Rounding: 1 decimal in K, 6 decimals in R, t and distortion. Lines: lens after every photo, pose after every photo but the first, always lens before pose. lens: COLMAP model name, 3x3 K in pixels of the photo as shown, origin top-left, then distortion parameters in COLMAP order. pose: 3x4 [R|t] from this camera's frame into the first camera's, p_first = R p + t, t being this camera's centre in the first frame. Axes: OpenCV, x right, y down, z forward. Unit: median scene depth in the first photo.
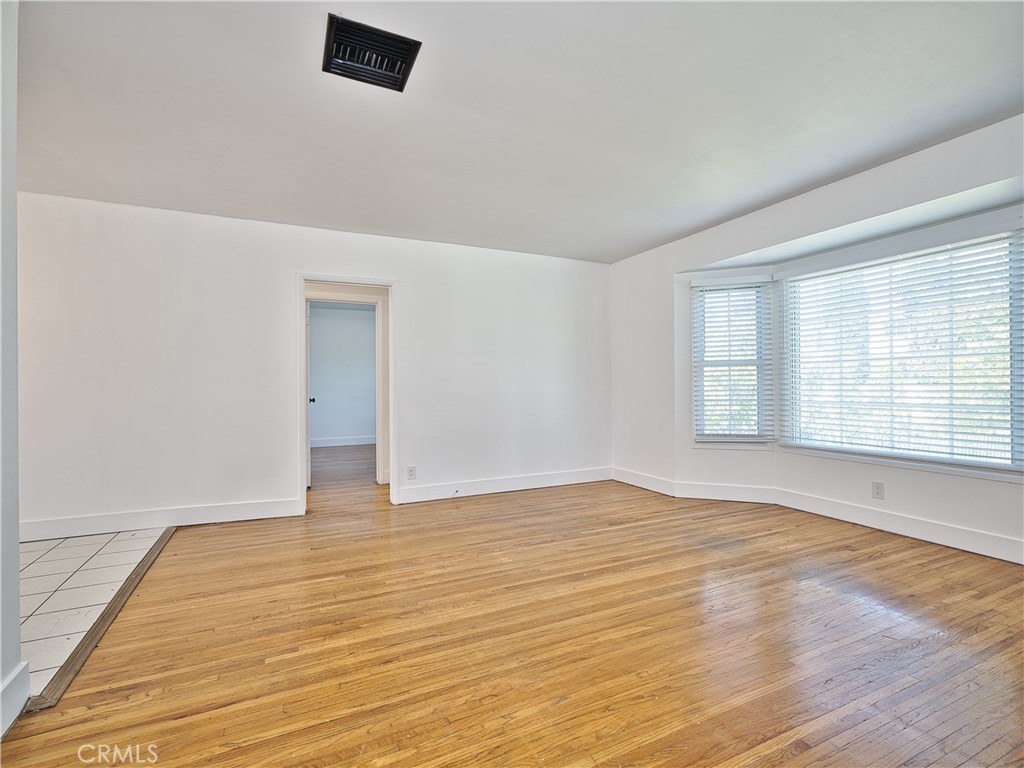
lens RADIAL K [[482.8, 0, 511.8], [0, 482.8, 384.3], [0, 0, 1]] dist [-0.009188, 0.004892]
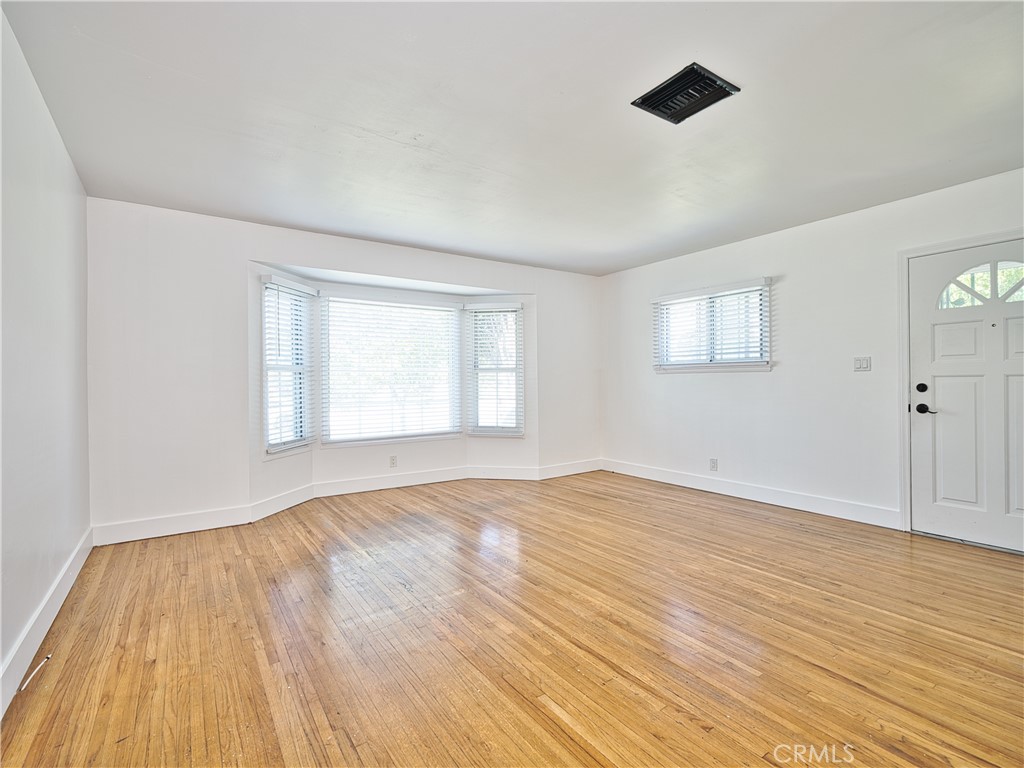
lens RADIAL K [[482.8, 0, 513.2], [0, 482.8, 386.6], [0, 0, 1]] dist [-0.009188, 0.004892]
pose [[-0.157963, -0.000403, 0.987445, -0.966916], [0.011051, 0.999937, 0.002176, -0.005433], [-0.987383, 0.011256, -0.157949, 1.141834]]
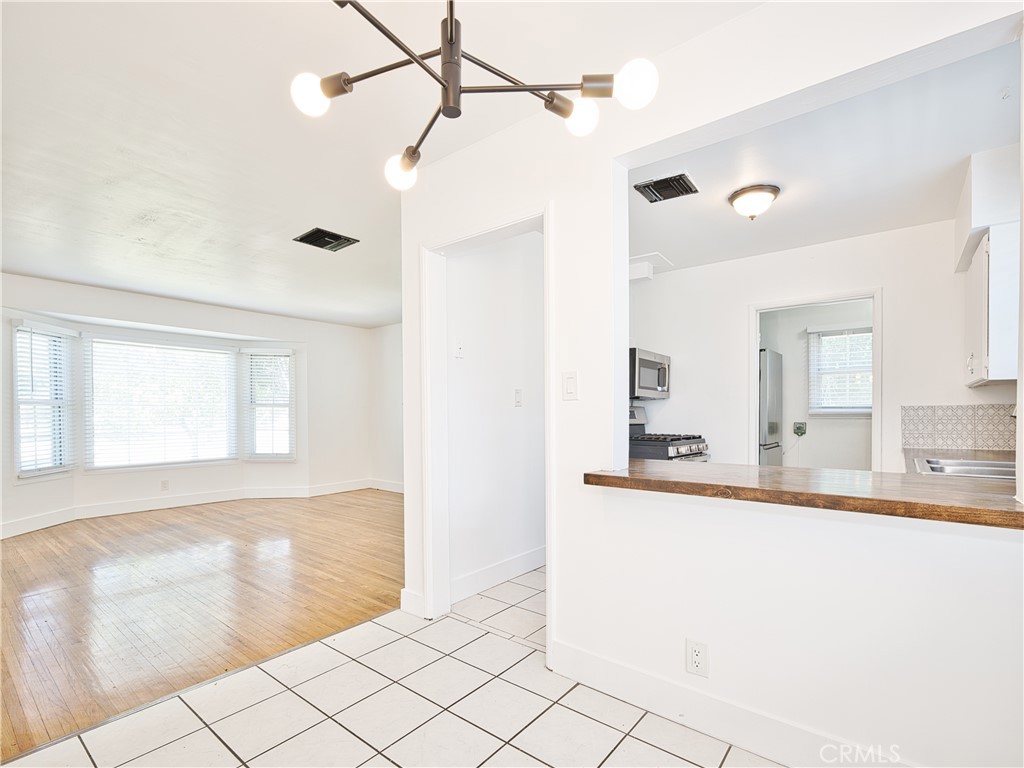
lens RADIAL K [[482.8, 0, 517.4], [0, 482.8, 421.0], [0, 0, 1]] dist [-0.009188, 0.004892]
pose [[-0.436303, -0.004334, 0.899789, -1.629578], [0.006782, 0.999944, 0.008106, -0.004970], [-0.899774, 0.009639, -0.436249, 0.828894]]
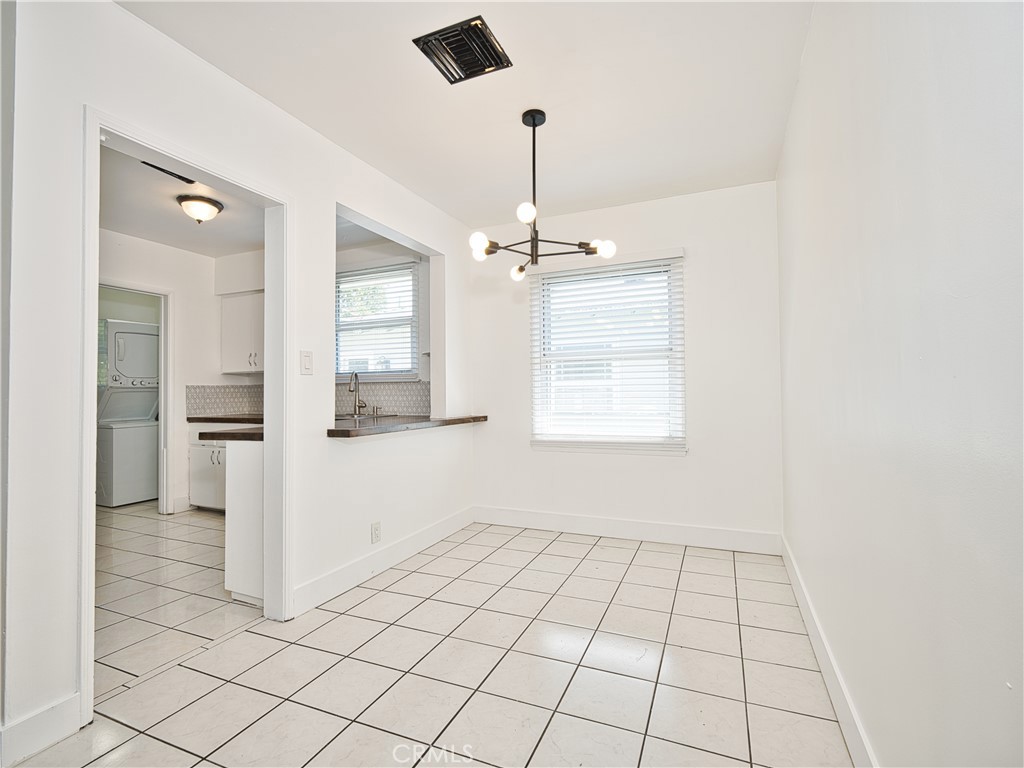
lens RADIAL K [[482.8, 0, 512.1], [0, 482.8, 381.6], [0, 0, 1]] dist [-0.009188, 0.004892]
pose [[-0.761340, -0.001090, -0.648352, -0.701107], [0.012924, 0.999774, -0.016857, 0.002364], [0.648224, -0.021213, -0.761154, 1.358023]]
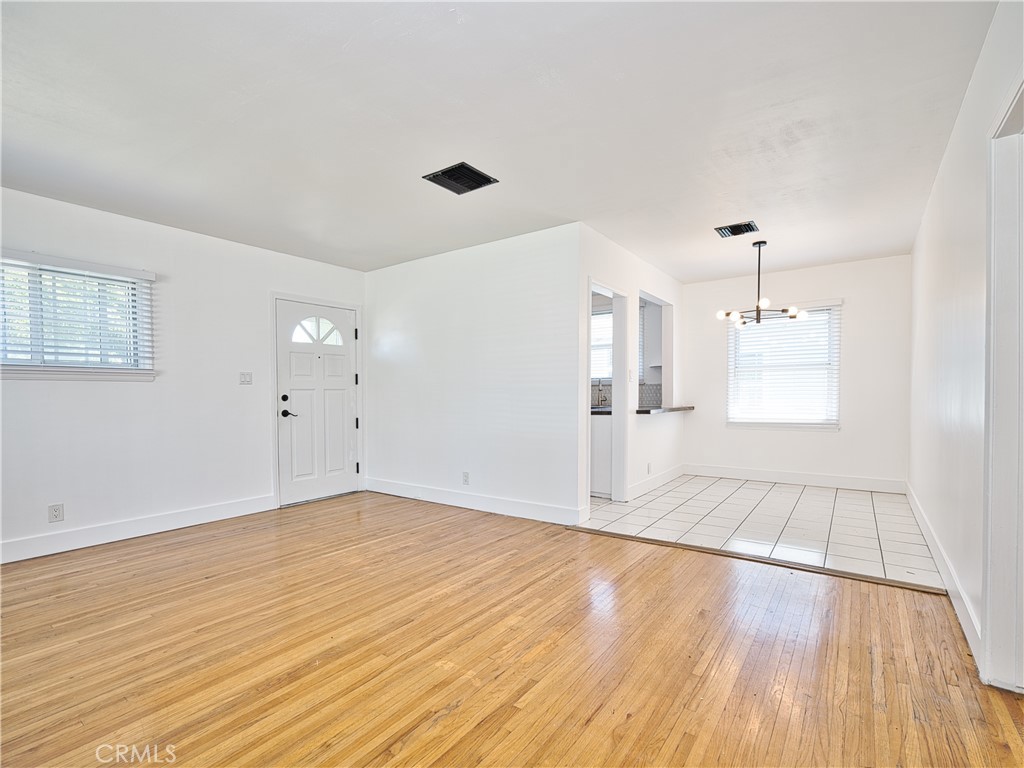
lens RADIAL K [[482.8, 0, 512.7], [0, 482.8, 402.3], [0, 0, 1]] dist [-0.009188, 0.004892]
pose [[-0.877273, 0.022204, -0.479477, 0.232572], [0.011955, 0.999630, 0.024419, -0.003893], [0.479842, 0.015690, -0.877215, 1.768535]]
